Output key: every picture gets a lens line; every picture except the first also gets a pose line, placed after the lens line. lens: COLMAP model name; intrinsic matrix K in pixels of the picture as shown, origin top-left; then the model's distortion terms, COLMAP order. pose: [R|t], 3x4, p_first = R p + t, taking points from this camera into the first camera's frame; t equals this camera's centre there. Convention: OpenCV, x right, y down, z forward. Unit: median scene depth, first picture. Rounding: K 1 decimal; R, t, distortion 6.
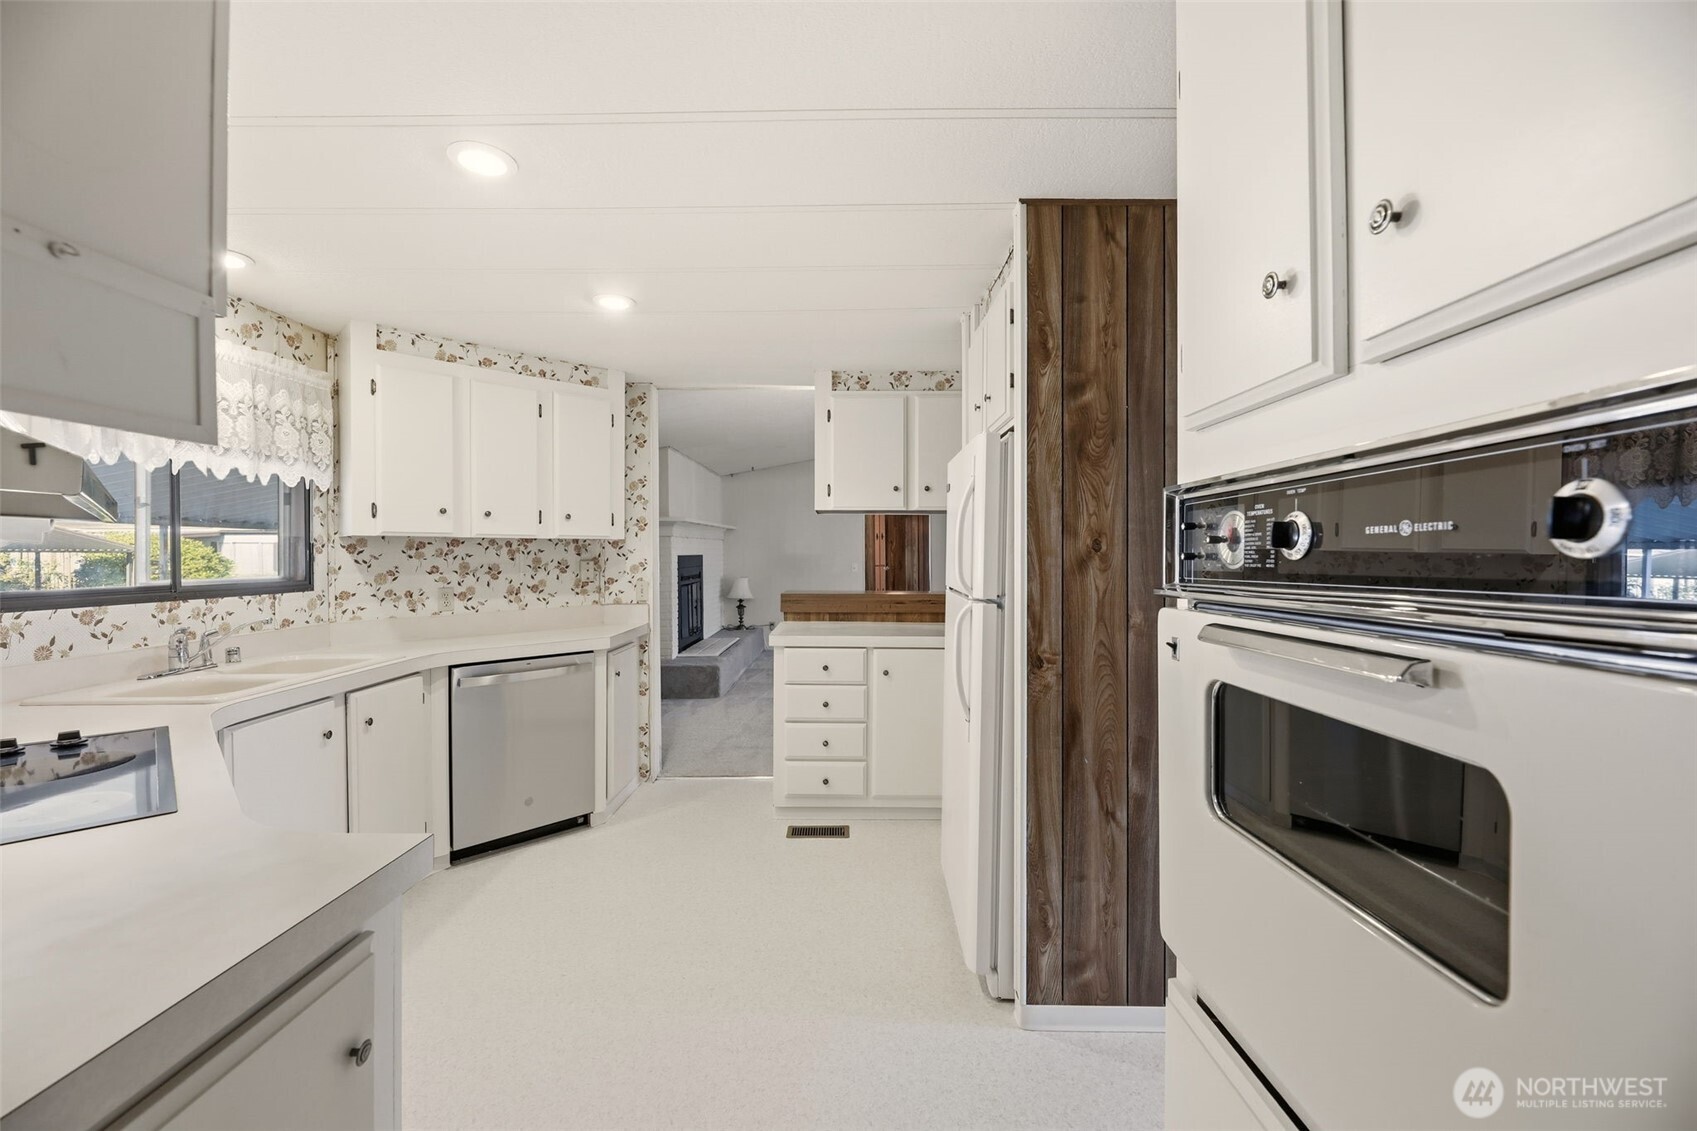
lens RADIAL K [[722.0, 0, 848.5], [0, 722.0, 565.5], [0, 0, 1]] dist [0.000257, 0.000006]
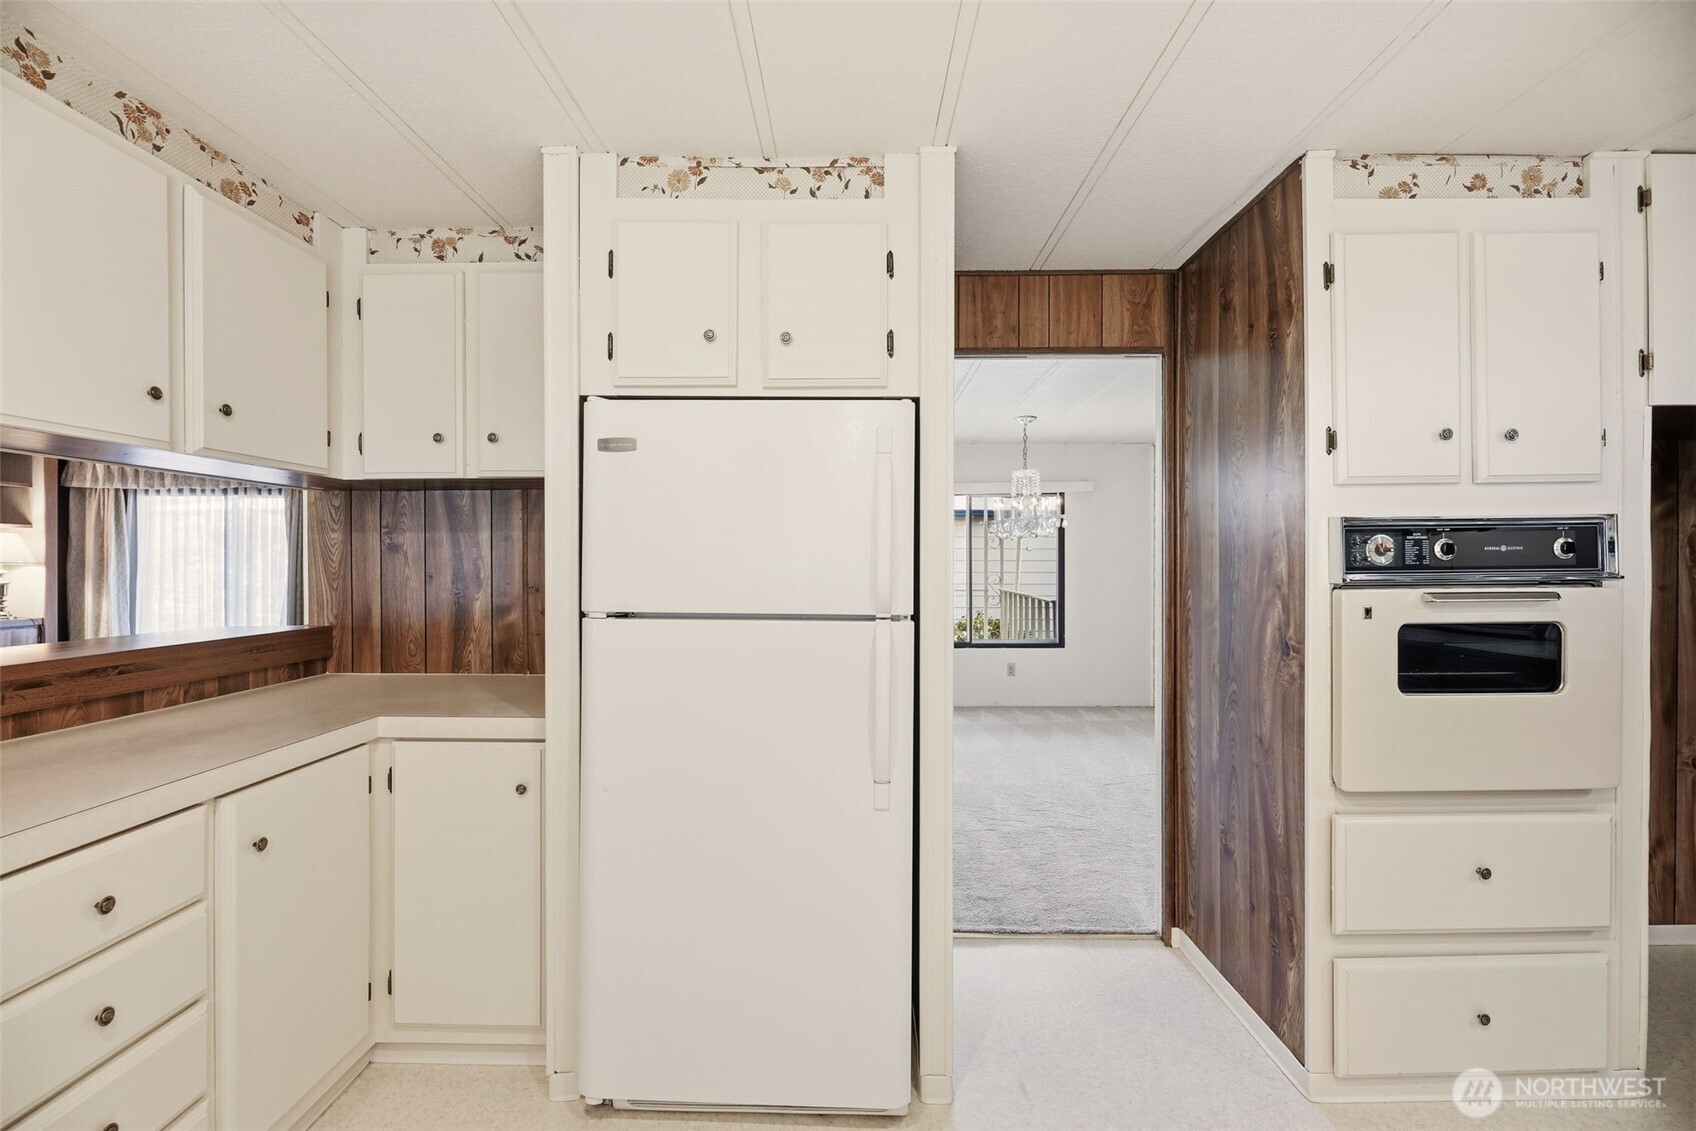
lens RADIAL K [[724.0, 0, 848.0], [0, 724.0, 565.5], [0, 0, 1]] dist [0.000752, 0.000251]
pose [[0.003199, -0.009971, 0.999945, -0.496525], [0.015116, 0.999837, 0.009921, -0.014054], [-0.999881, 0.015083, 0.003349, 0.908436]]
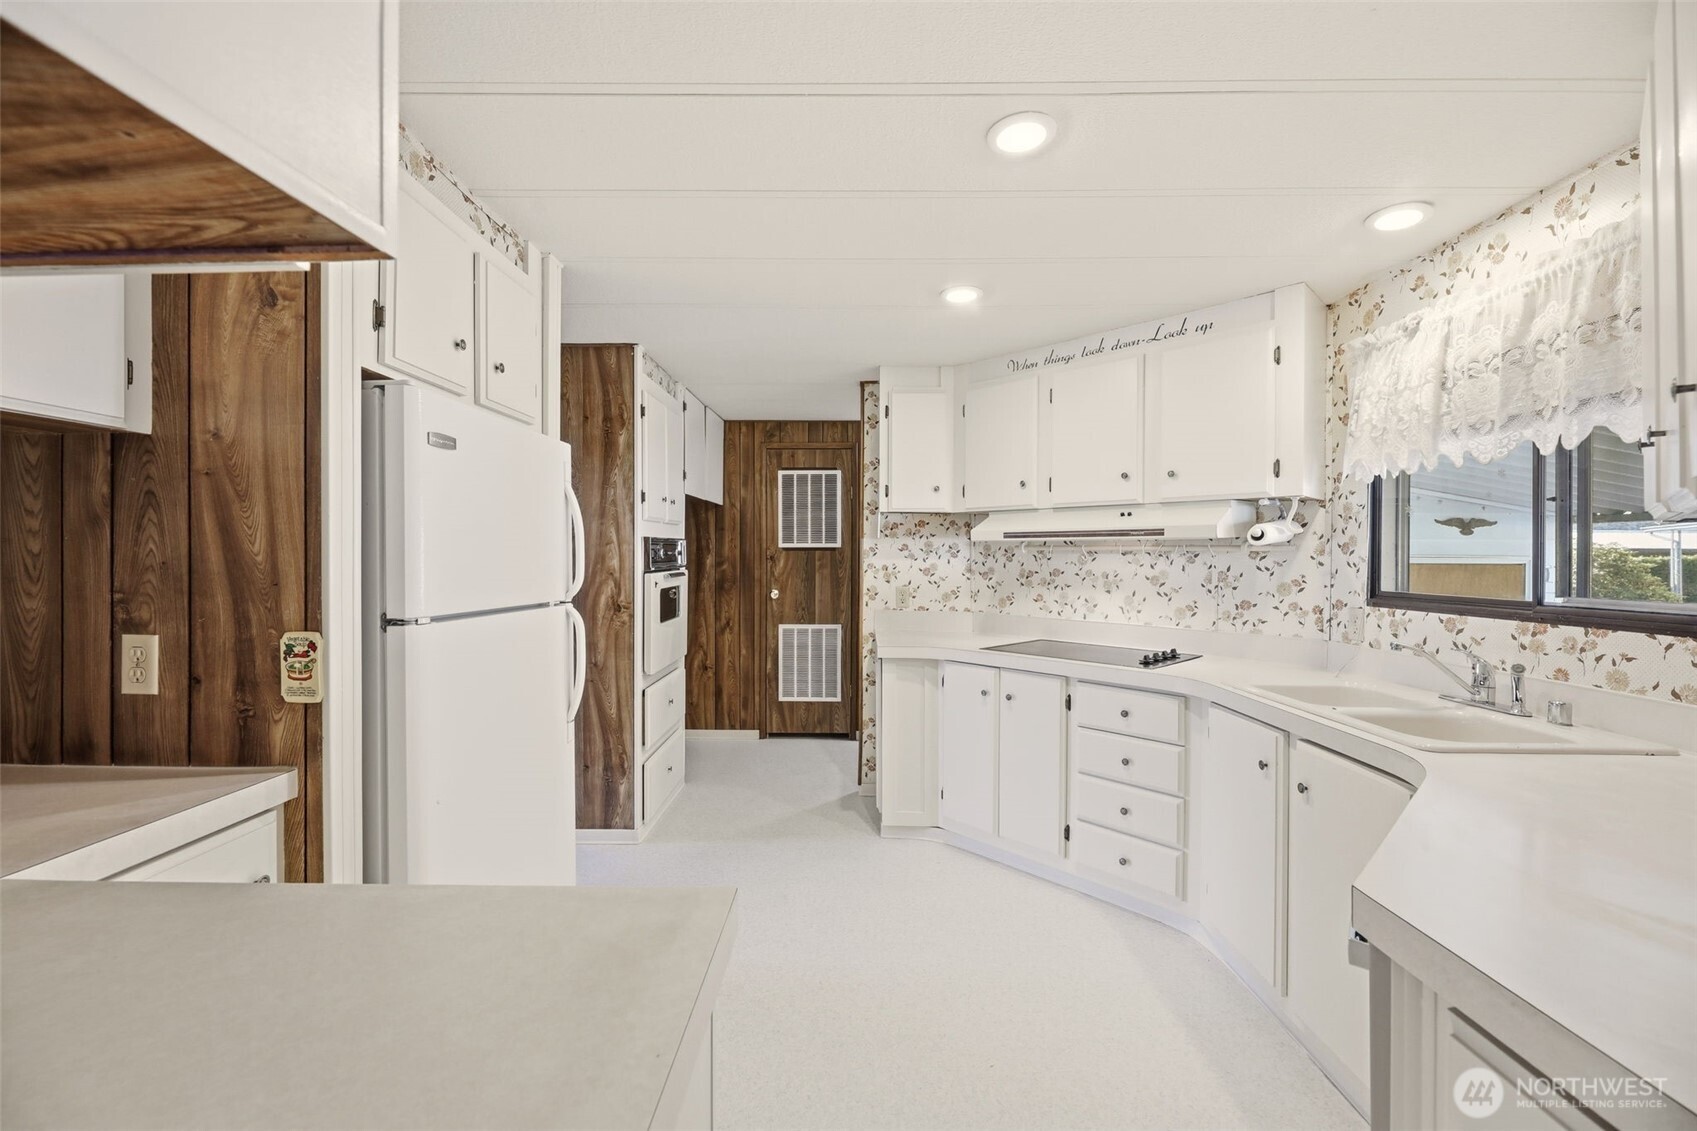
lens RADIAL K [[684.5, 0, 850.9], [0, 684.5, 557.3], [0, 0, 1]] dist [-0.000094, -0.000023]
pose [[-0.999778, -0.003645, 0.020753, -0.213910], [-0.003314, 0.999867, 0.015996, -0.028936], [-0.020809, 0.015924, -0.999657, 1.698354]]
